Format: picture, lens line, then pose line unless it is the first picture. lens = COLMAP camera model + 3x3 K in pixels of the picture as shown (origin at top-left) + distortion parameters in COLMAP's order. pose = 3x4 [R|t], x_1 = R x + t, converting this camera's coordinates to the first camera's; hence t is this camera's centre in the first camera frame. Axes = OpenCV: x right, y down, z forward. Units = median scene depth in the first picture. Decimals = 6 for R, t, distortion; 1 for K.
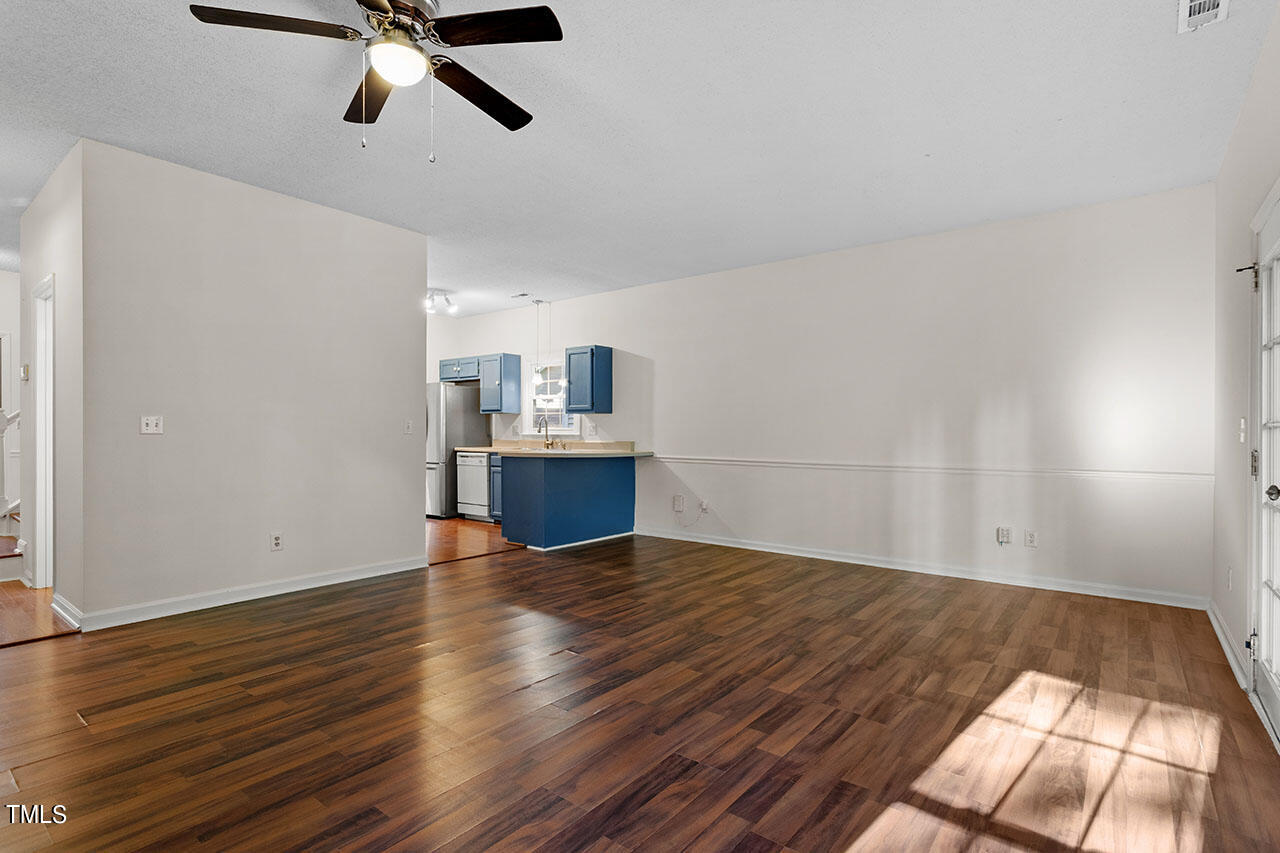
lens RADIAL K [[620.3, 0, 651.2], [0, 620.3, 432.7], [0, 0, 1]] dist [-0.012421, -0.002390]
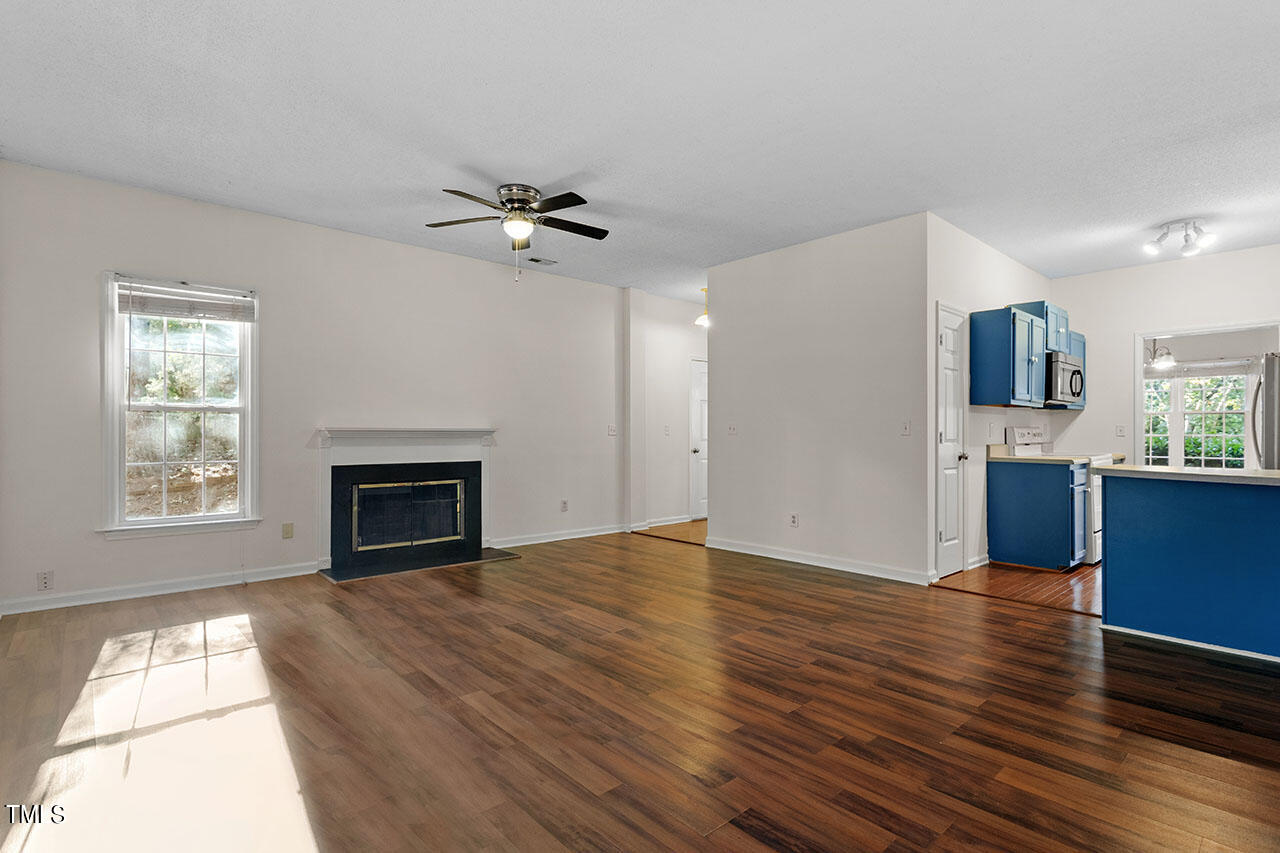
lens RADIAL K [[620.3, 0, 649.3], [0, 620.3, 431.2], [0, 0, 1]] dist [-0.012421, -0.002390]
pose [[-0.156737, -0.005711, -0.987624, 0.891952], [-0.012034, 0.999920, -0.003872, 0.001149], [0.987567, 0.011278, -0.156794, 1.128752]]
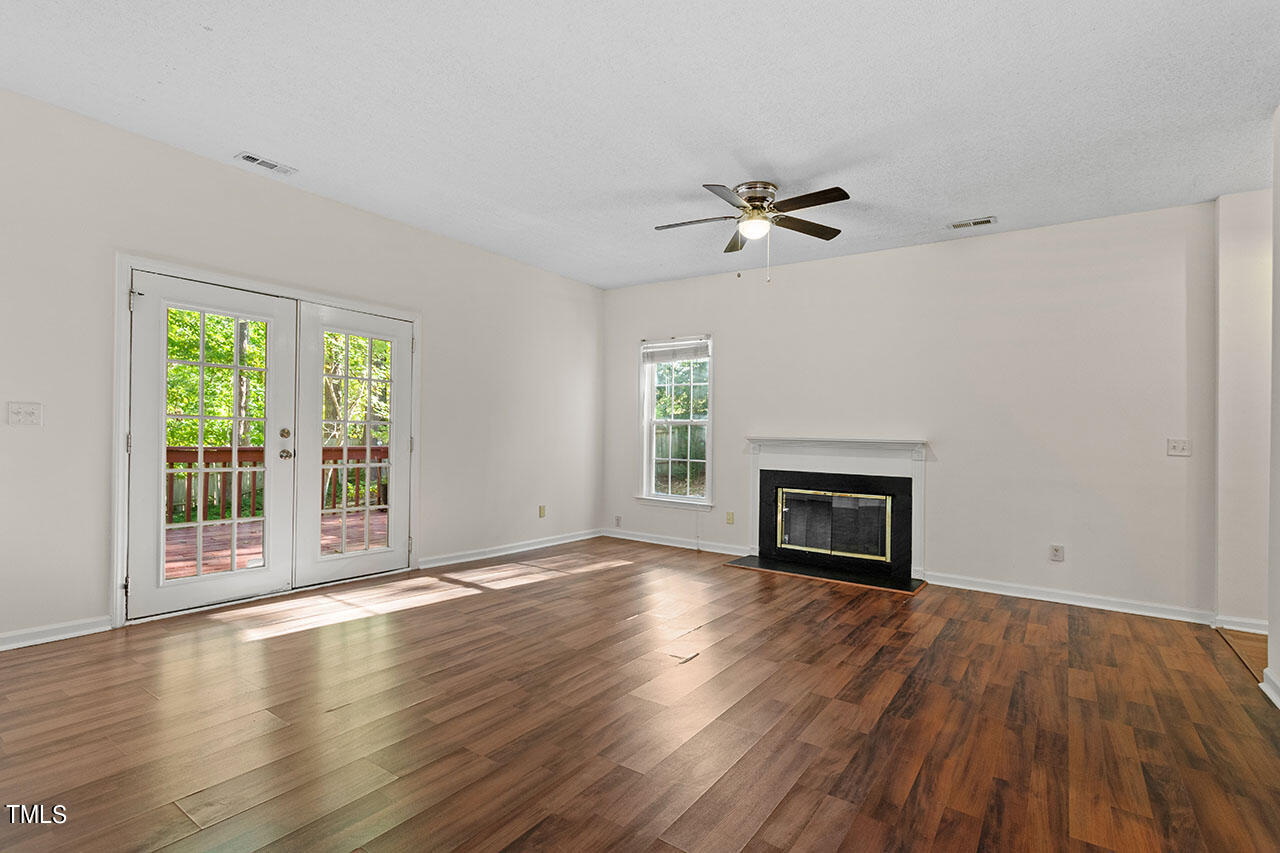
lens RADIAL K [[620.3, 0, 643.3], [0, 620.3, 424.2], [0, 0, 1]] dist [-0.012421, -0.002390]
pose [[-0.998440, -0.030305, -0.046900, -0.014418], [-0.029601, 0.999439, -0.015641, -0.001268], [0.047347, -0.014228, -0.998777, 1.845031]]
